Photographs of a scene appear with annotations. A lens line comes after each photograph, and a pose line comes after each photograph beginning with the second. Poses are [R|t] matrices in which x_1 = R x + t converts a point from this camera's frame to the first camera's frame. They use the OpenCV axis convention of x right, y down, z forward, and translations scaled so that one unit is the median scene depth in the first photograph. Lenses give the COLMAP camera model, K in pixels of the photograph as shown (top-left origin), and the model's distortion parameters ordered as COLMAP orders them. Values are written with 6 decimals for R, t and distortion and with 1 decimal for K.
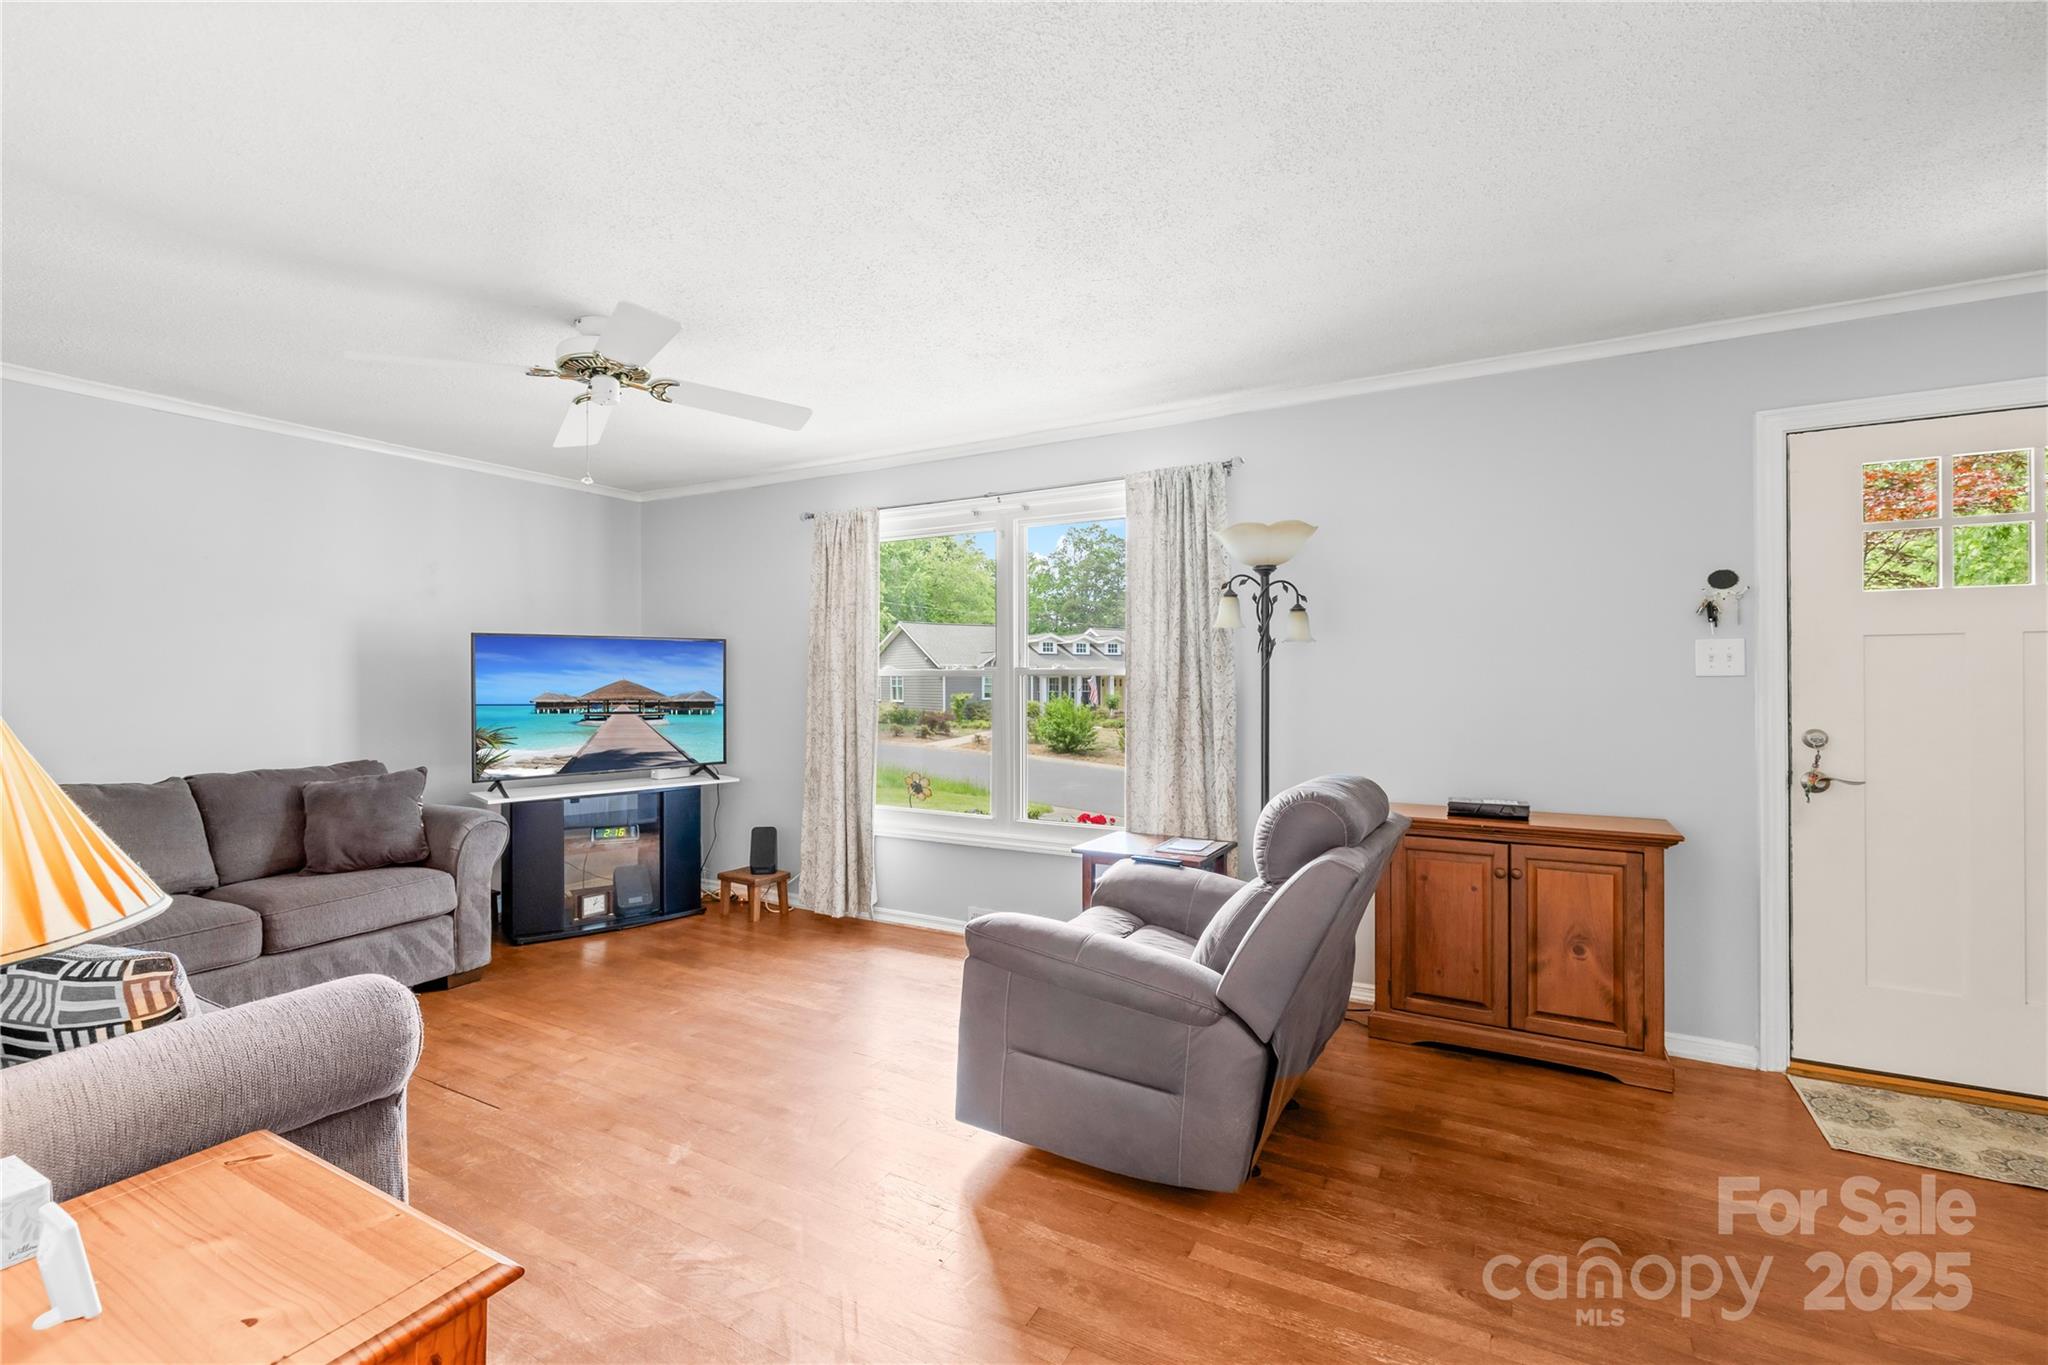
lens RADIAL K [[892.7, 0, 1017.6], [0, 892.7, 679.6], [0, 0, 1]] dist [-0.004663, 0.000601]
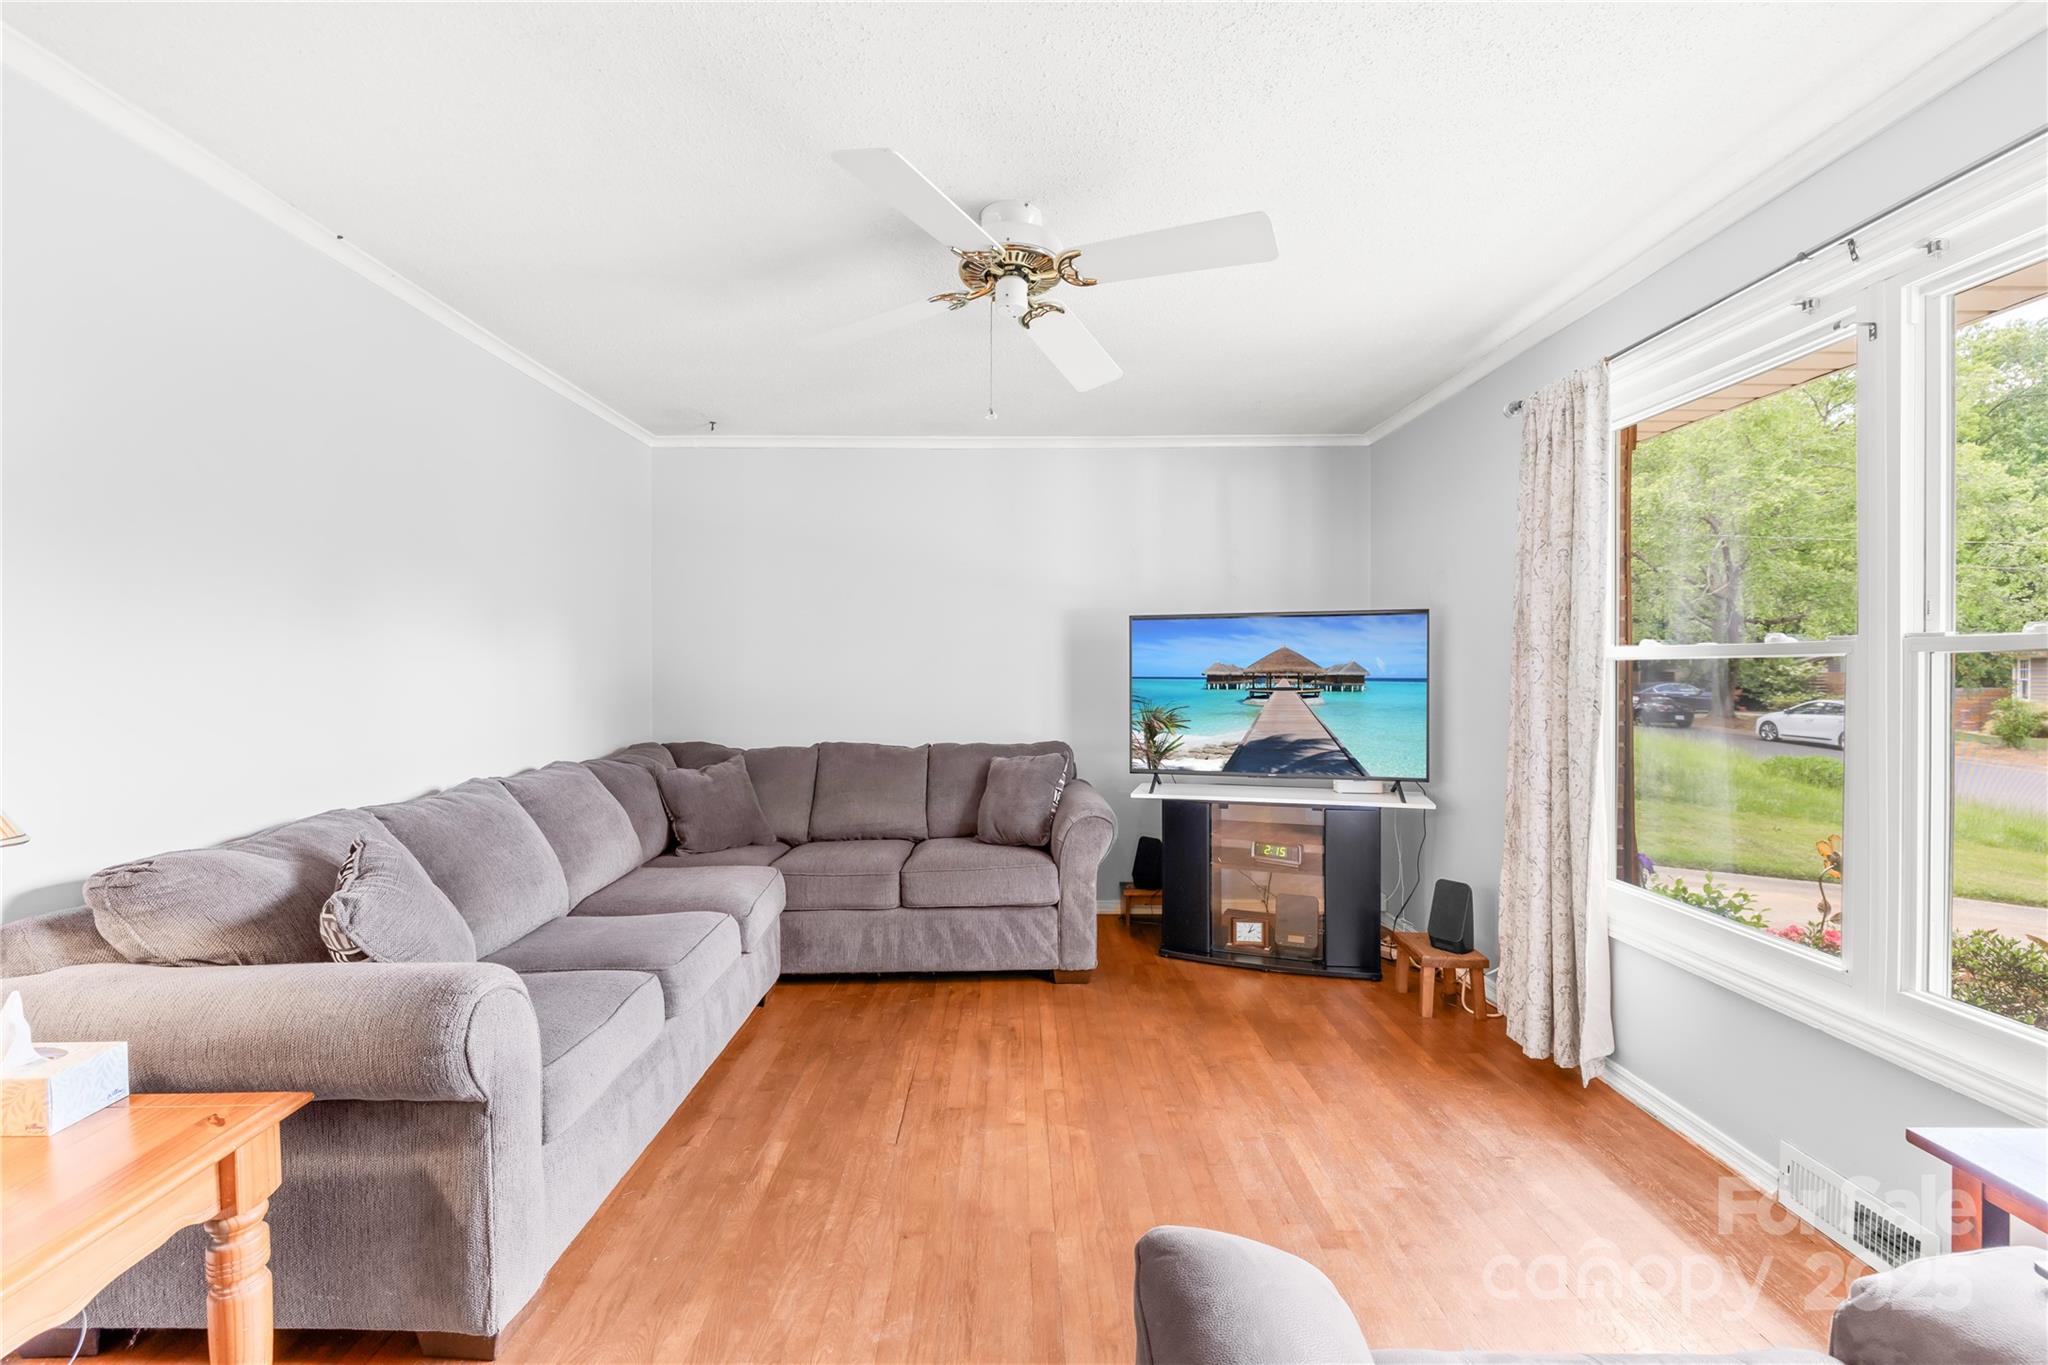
lens RADIAL K [[892.7, 0, 1028.9], [0, 892.7, 675.1], [0, 0, 1]] dist [-0.004663, 0.000601]
pose [[0.496902, 0.007845, -0.867771, 0.155119], [-0.002968, 0.999969, 0.007340, 0.004331], [0.867802, -0.001071, 0.496910, 0.412697]]
